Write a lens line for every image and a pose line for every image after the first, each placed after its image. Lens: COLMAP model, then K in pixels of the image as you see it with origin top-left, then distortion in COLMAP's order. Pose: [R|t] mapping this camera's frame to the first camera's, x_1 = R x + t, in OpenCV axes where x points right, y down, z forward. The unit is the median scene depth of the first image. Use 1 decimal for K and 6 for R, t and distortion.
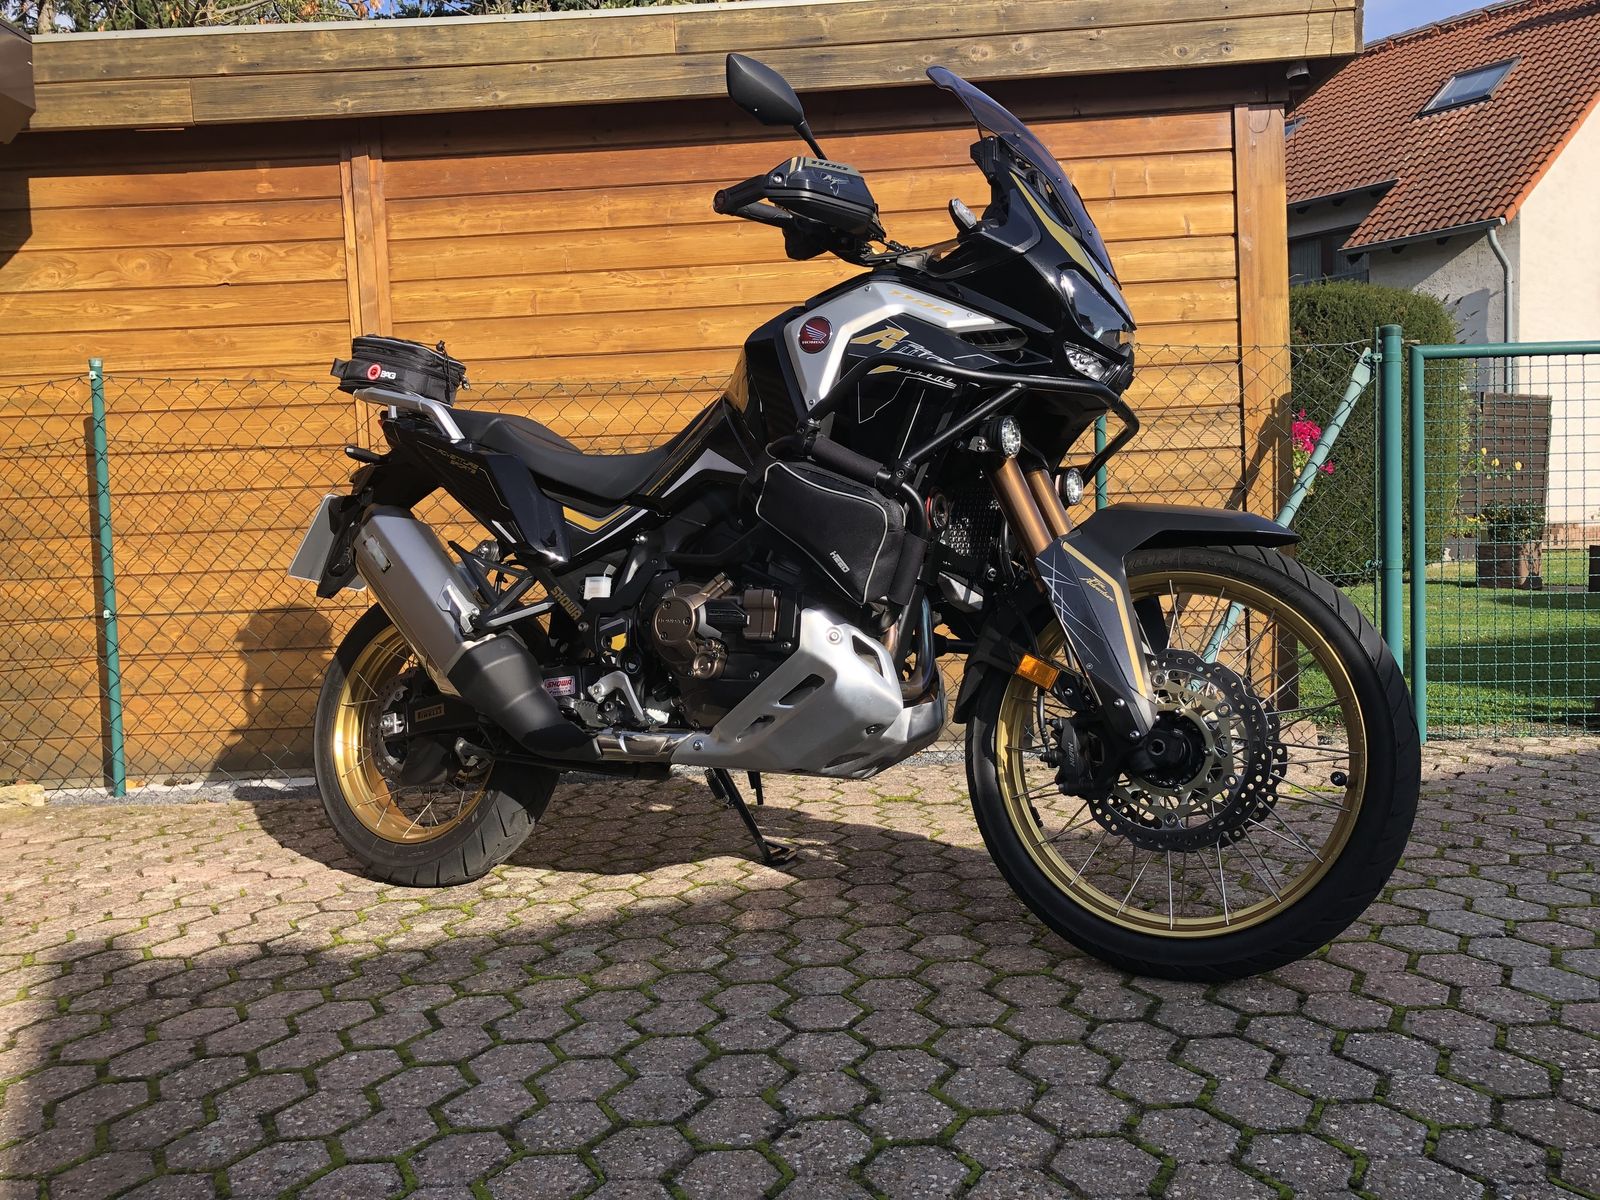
lens RADIAL K [[1310.0, 0, 790.3], [0, 1310.0, 589.3], [0, 0, 1]] dist [0.003750, 0.024008]
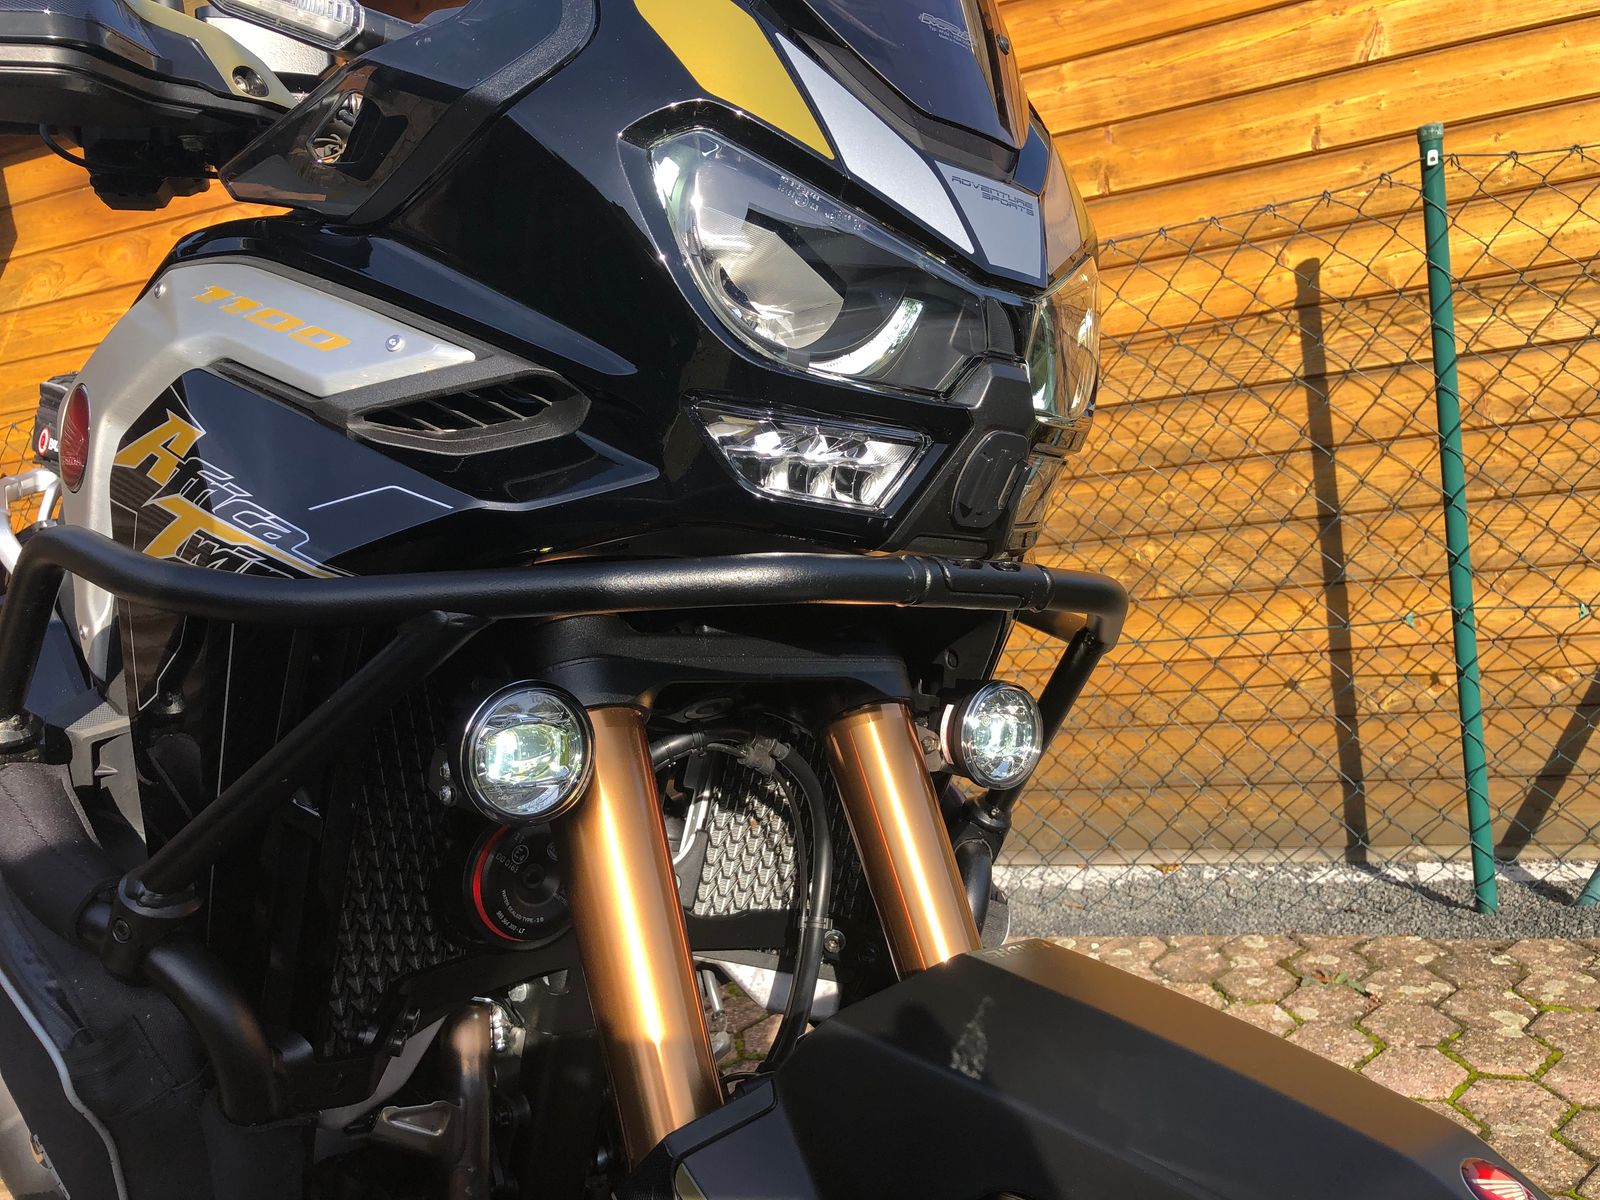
lens RADIAL K [[1310.0, 0, 790.3], [0, 1310.0, 589.3], [0, 0, 1]] dist [0.003750, 0.024008]
pose [[0.933730, -0.050723, -0.354366, 0.257611], [0.090901, 0.991060, 0.097661, -0.138294], [0.346244, -0.123401, 0.929993, 0.593831]]
